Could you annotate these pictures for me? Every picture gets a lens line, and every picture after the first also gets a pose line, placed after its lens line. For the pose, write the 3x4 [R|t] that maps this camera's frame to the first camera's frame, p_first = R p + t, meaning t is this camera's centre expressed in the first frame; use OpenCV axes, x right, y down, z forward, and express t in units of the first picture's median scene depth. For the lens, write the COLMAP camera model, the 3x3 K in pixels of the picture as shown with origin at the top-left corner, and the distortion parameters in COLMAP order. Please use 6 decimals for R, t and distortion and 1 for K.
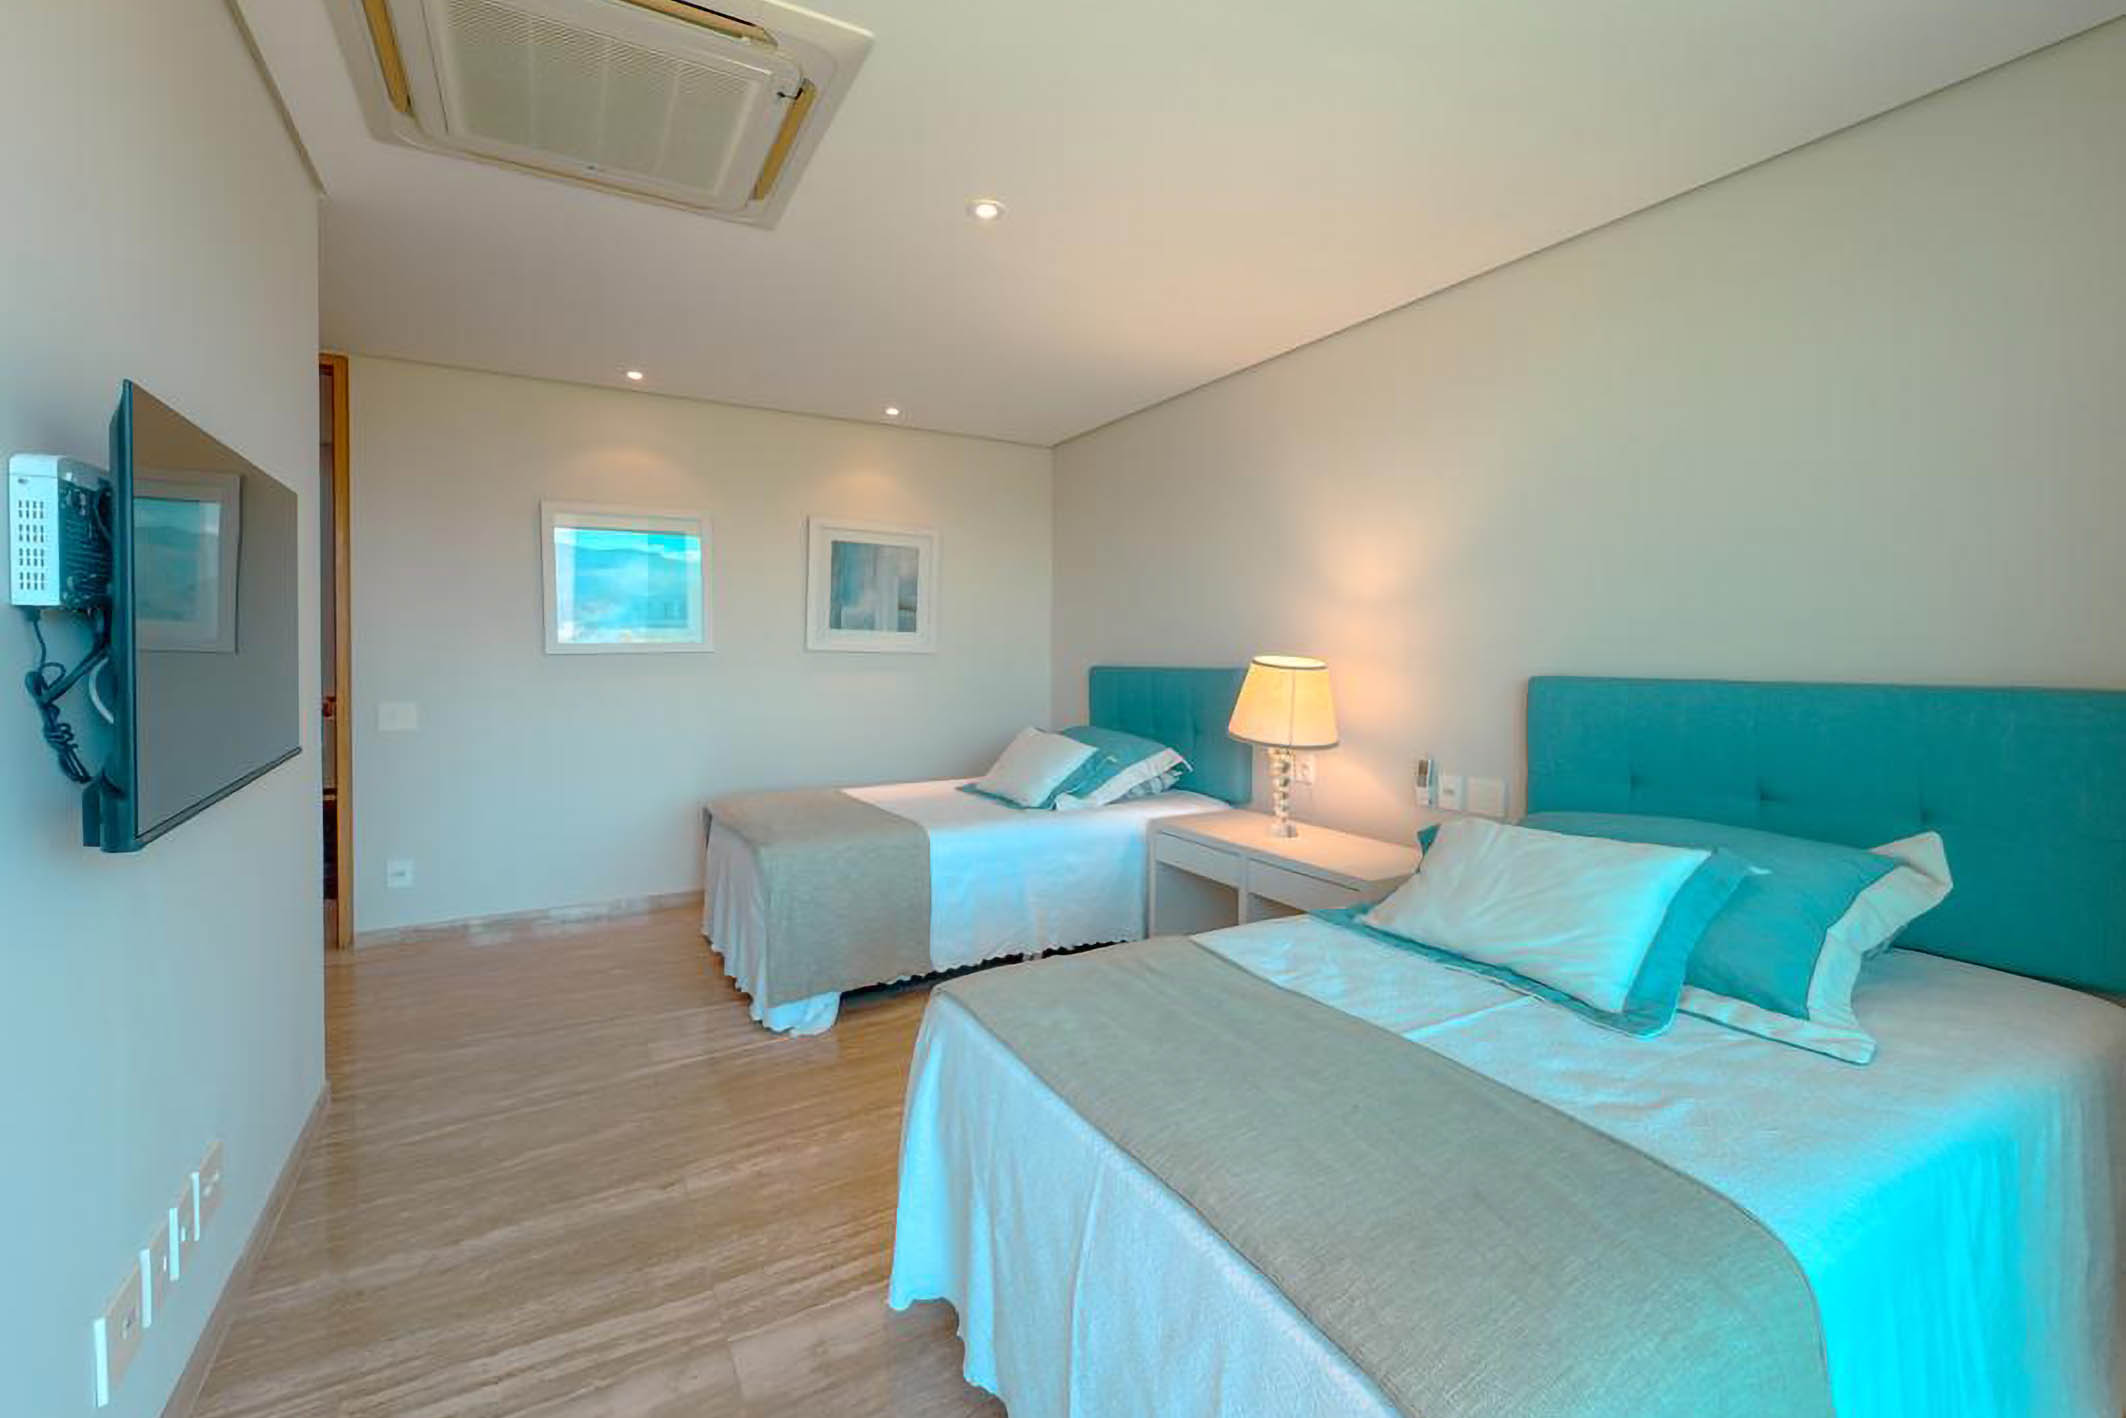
lens RADIAL K [[853.5, 0, 1016.0], [0, 853.5, 639.5], [0, 0, 1]] dist [0.000647, 0.000472]
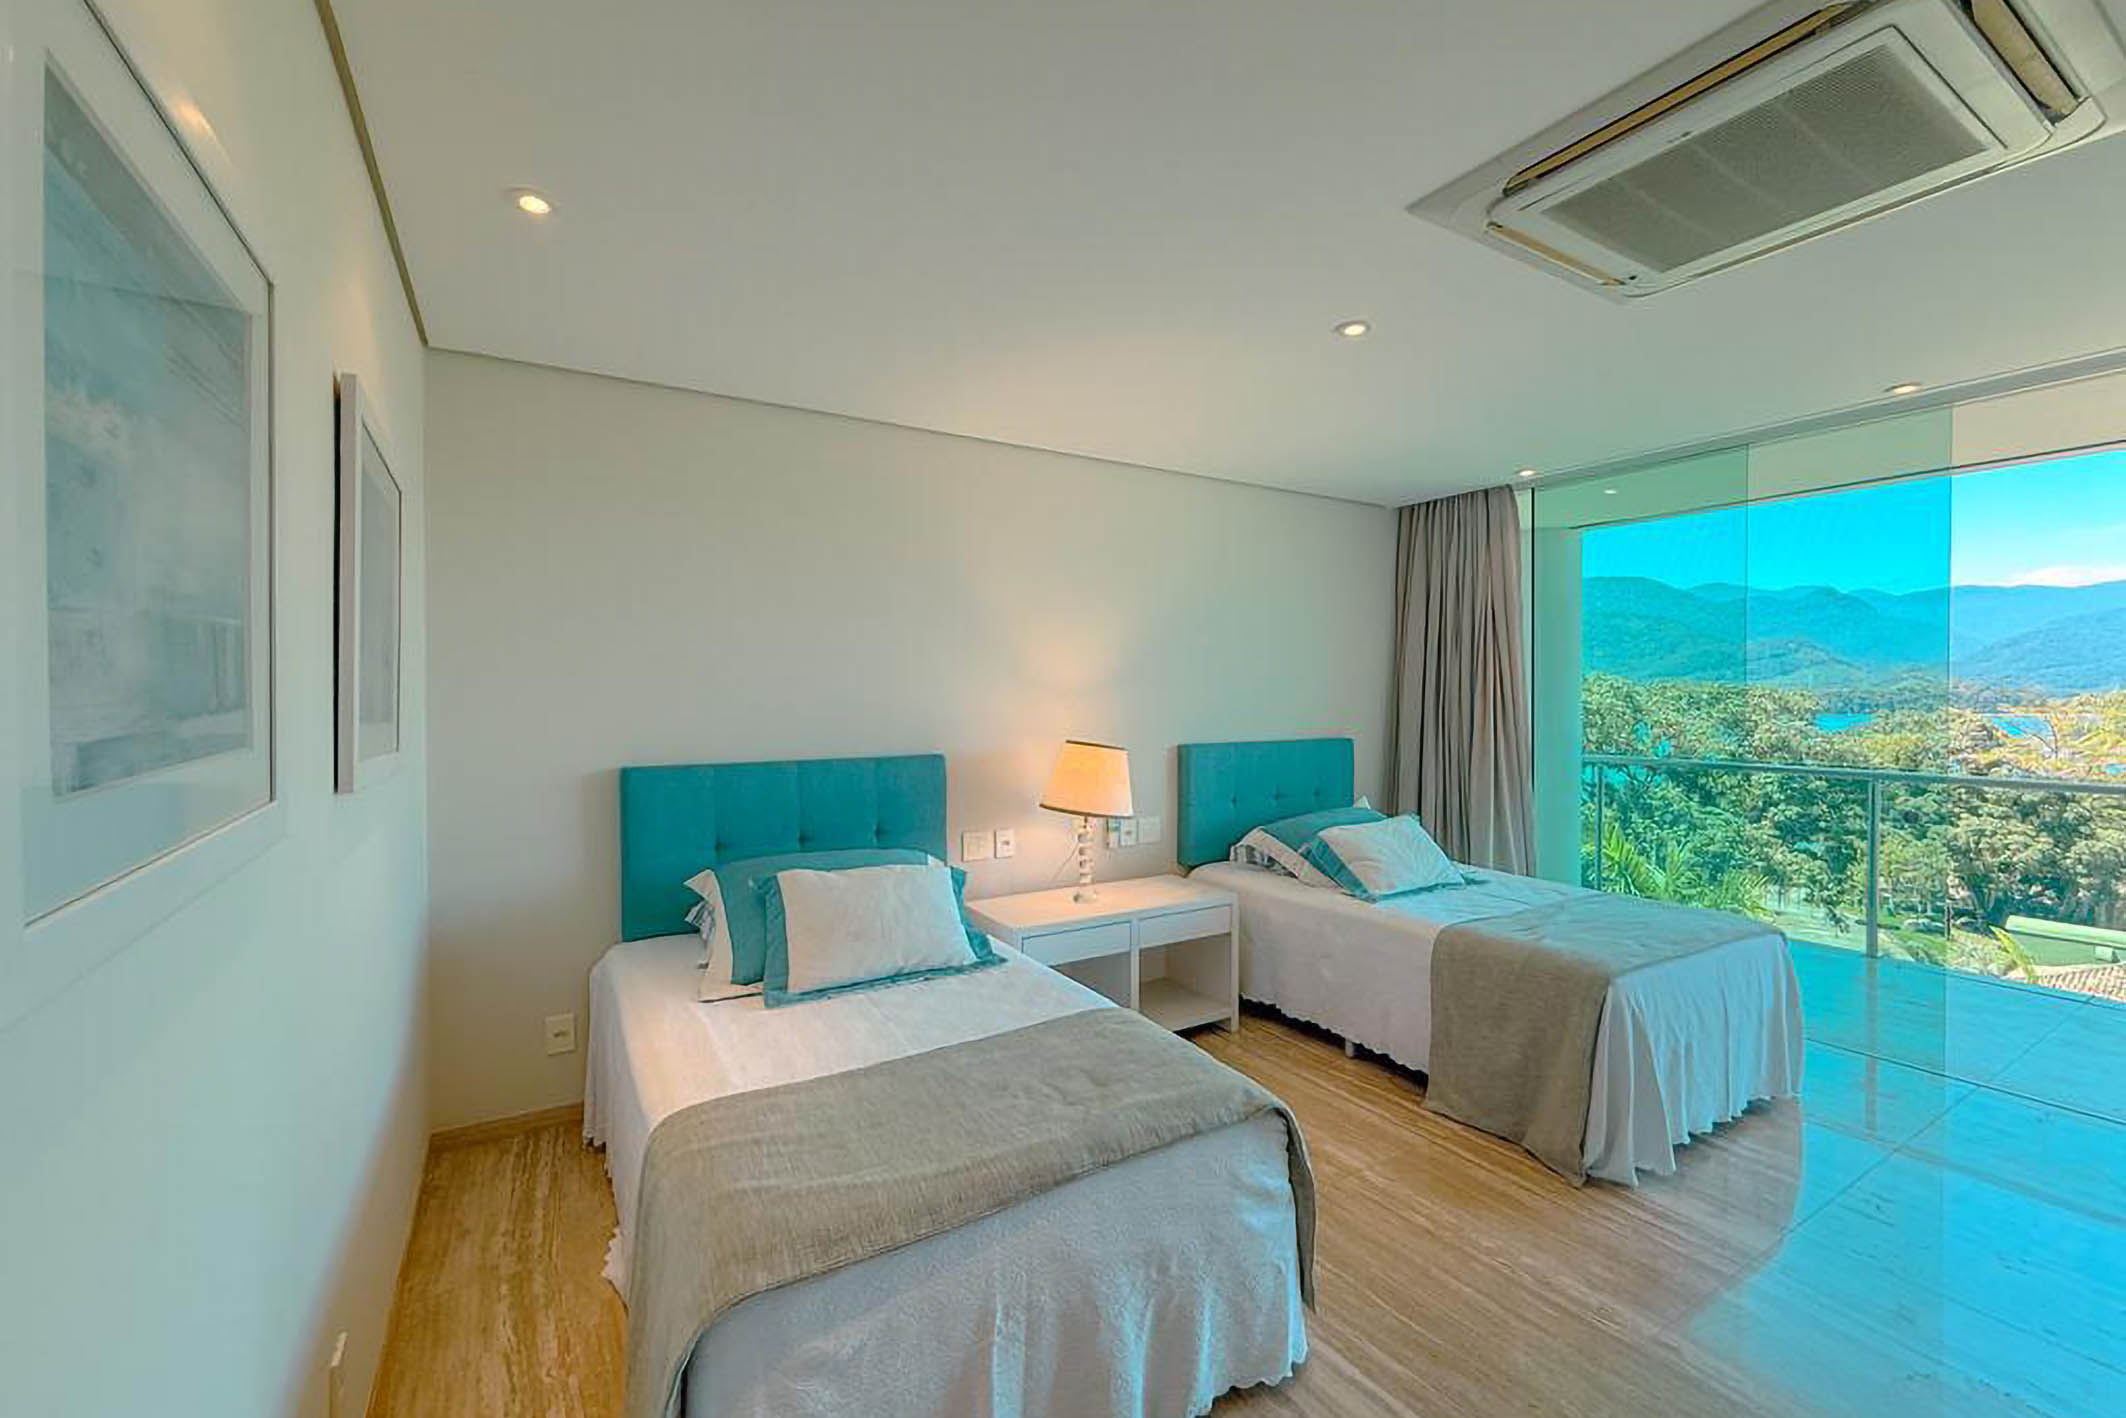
lens RADIAL K [[853.5, 0, 1090.5], [0, 853.5, 681.4], [0, 0, 1]] dist [0.000647, 0.000472]
pose [[-0.033585, 0.001158, 0.999435, -1.255486], [-0.008480, 0.999963, -0.001444, -0.094815], [-0.999400, -0.008524, -0.033574, 1.575949]]
